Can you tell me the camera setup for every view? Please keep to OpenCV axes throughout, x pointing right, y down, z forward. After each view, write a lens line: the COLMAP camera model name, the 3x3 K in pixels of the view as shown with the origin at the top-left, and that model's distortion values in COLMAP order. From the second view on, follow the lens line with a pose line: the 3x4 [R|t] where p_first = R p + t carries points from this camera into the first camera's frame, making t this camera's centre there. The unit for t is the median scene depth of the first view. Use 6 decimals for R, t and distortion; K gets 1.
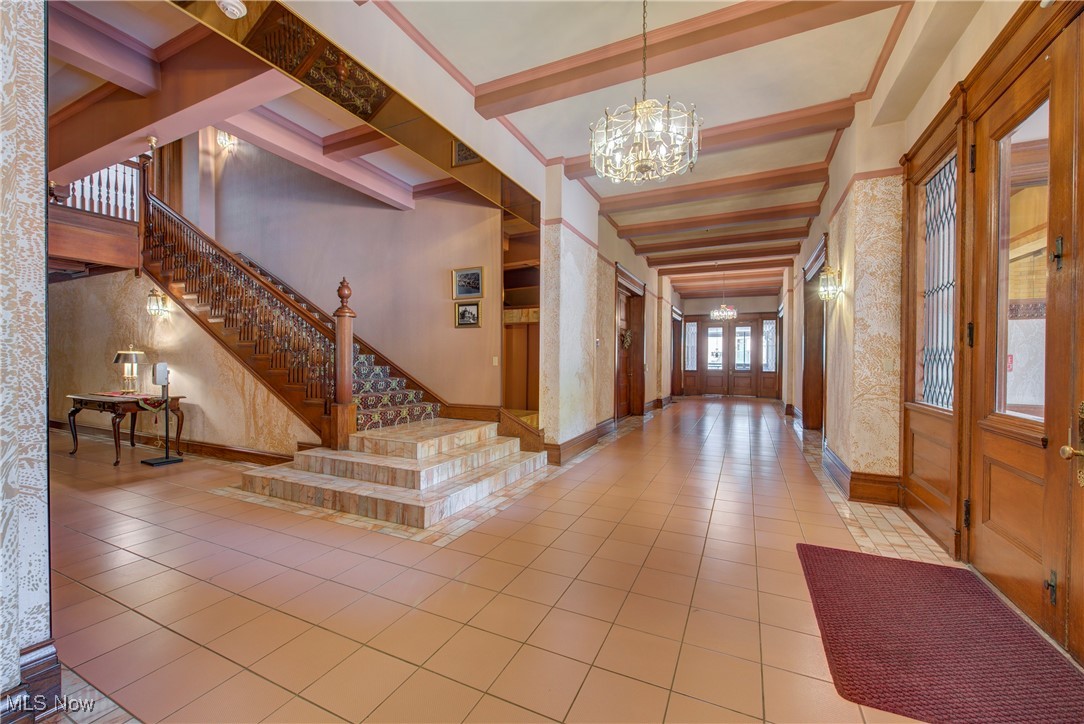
lens RADIAL K [[438.2, 0, 540.1], [0, 438.2, 363.6], [0, 0, 1]] dist [0.003345, -0.000141]
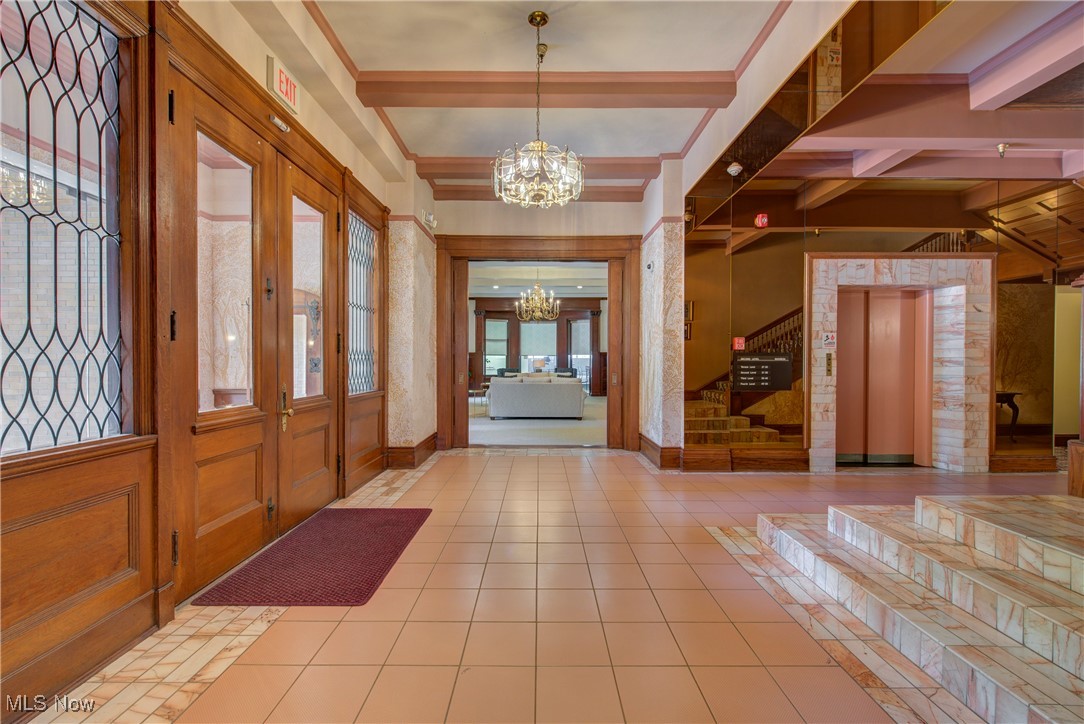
lens RADIAL K [[445.1, 0, 539.0], [0, 445.1, 363.4], [0, 0, 1]] dist [0.003289, -0.000120]
pose [[-0.903602, -0.003192, -0.428361, 0.377420], [-0.009368, 0.999880, 0.012311, -0.008434], [0.428271, 0.015137, -0.903524, 1.062713]]
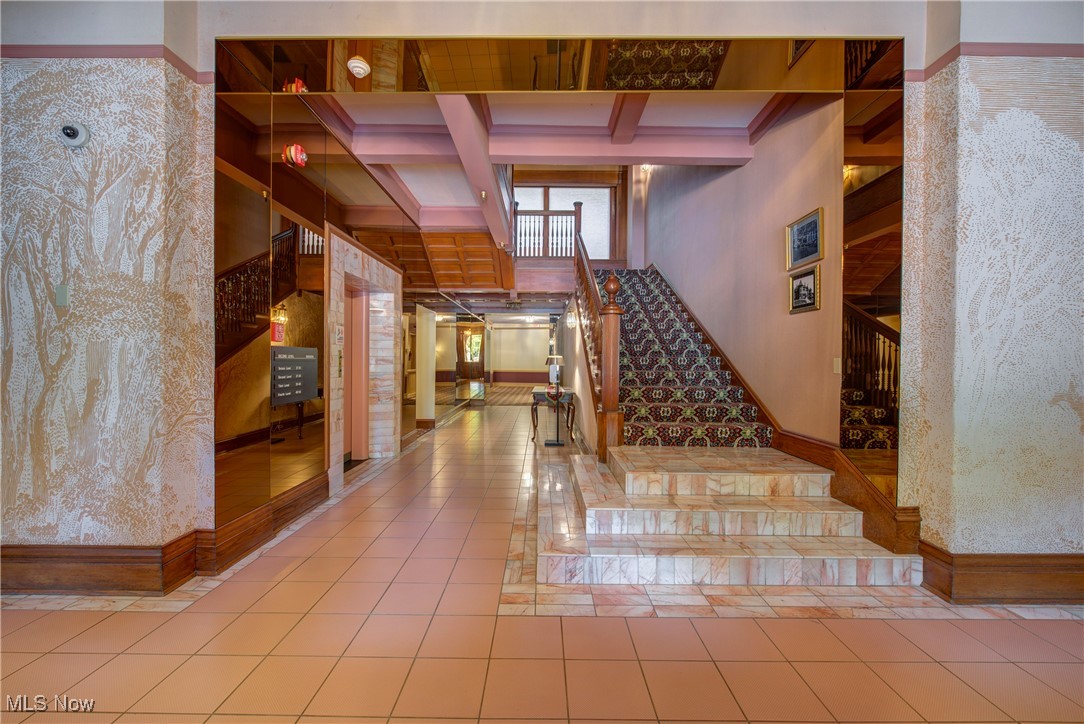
lens RADIAL K [[445.1, 0, 533.1], [0, 445.1, 361.8], [0, 0, 1]] dist [0.003289, -0.000120]
pose [[0.417080, 0.000110, -0.908870, 0.278140], [-0.011776, 0.999917, -0.005283, -0.002755], [0.908794, 0.012906, 0.417046, 0.421284]]
